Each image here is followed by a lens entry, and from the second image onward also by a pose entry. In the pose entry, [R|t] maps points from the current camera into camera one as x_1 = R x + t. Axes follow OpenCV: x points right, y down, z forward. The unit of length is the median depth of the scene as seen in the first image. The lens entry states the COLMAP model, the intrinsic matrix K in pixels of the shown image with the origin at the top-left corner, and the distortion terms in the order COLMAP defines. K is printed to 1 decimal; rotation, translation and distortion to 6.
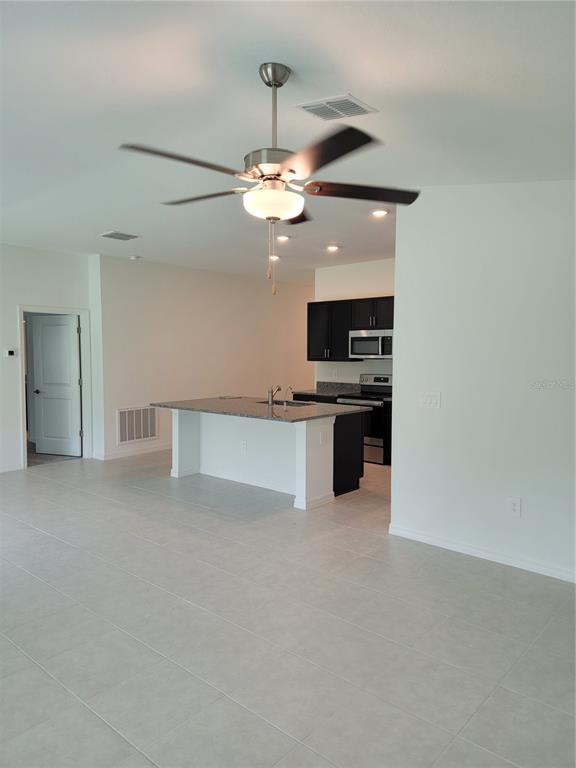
lens RADIAL K [[538.4, 0, 288.0], [0, 538.4, 384.0], [0, 0, 1]] dist [0.053397, 0.000579]
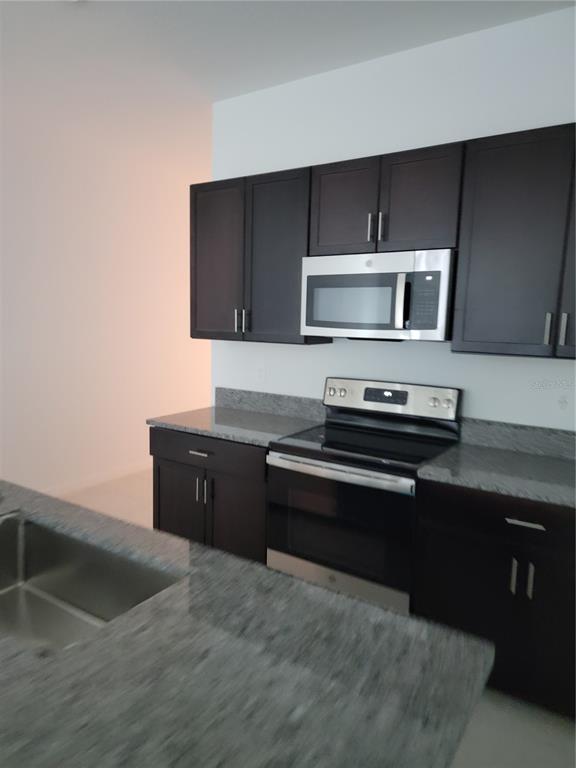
lens RADIAL K [[538.4, 0, 288.0], [0, 538.4, 384.0], [0, 0, 1]] dist [0.053397, 0.000579]
pose [[0.987494, 0.006737, 0.157515, 0.048291], [-0.016235, 0.998120, 0.059094, -0.036623], [-0.156820, -0.060912, 0.985747, 0.642274]]
